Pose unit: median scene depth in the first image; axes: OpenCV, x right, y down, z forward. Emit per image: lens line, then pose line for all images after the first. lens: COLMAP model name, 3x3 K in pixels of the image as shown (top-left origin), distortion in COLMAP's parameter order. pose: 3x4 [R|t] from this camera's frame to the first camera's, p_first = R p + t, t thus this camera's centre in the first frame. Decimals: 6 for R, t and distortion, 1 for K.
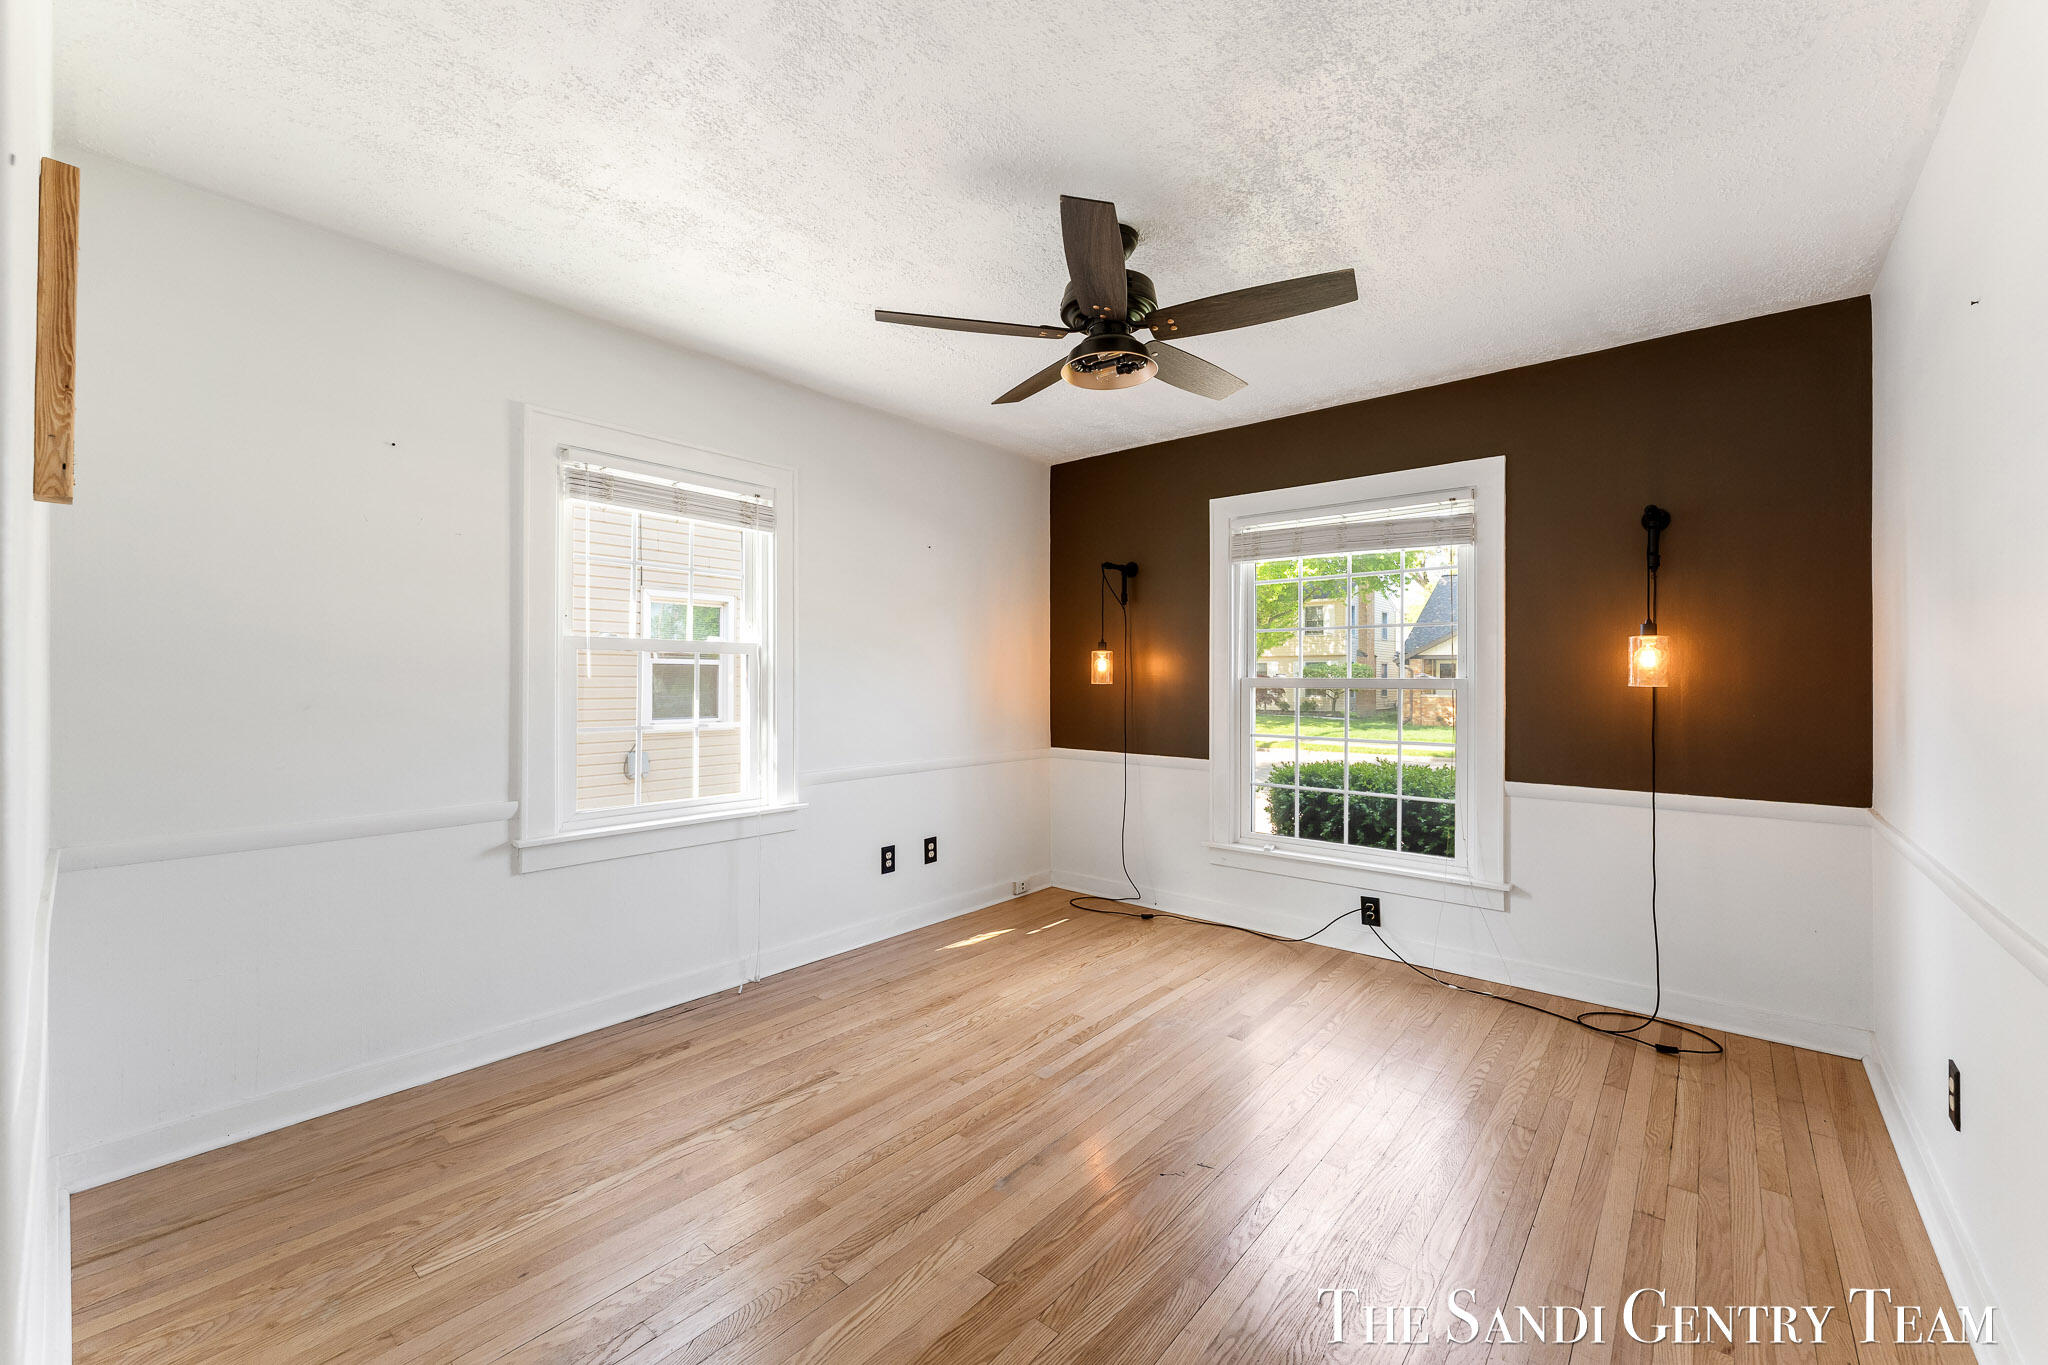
lens RADIAL K [[820.7, 0, 1013.9], [0, 820.7, 681.3], [0, 0, 1]] dist [0.000798, -0.000105]
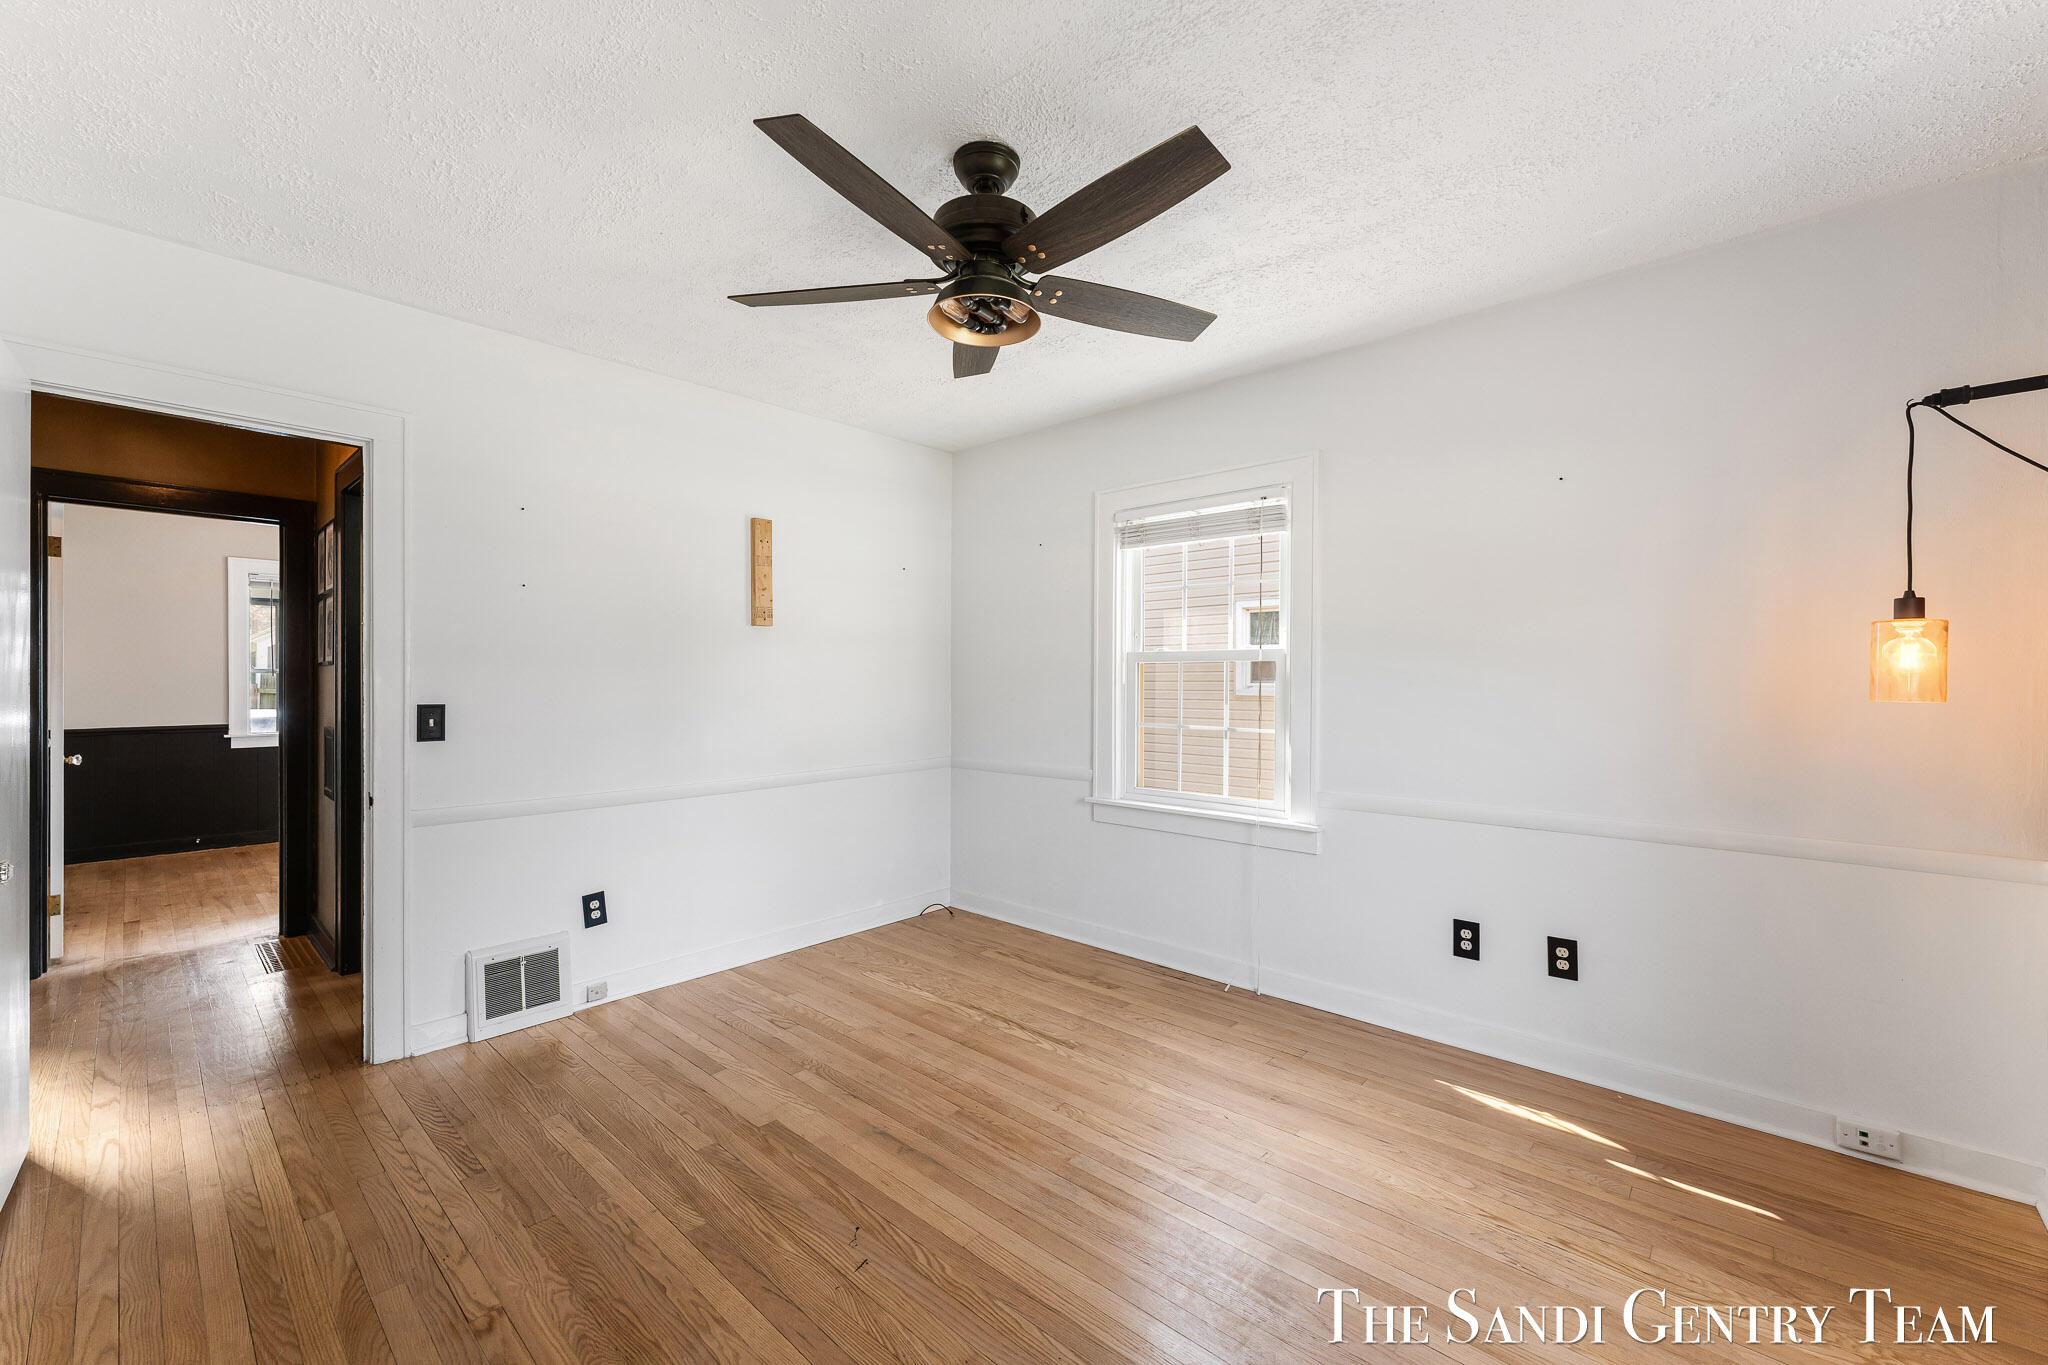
lens RADIAL K [[820.7, 0, 1027.8], [0, 820.7, 679.9], [0, 0, 1]] dist [0.000798, -0.000105]
pose [[-0.032984, -0.001655, -0.999454, 0.761148], [-0.005336, 0.999985, -0.001480, -0.007702], [0.999442, 0.005284, -0.032993, 0.848452]]
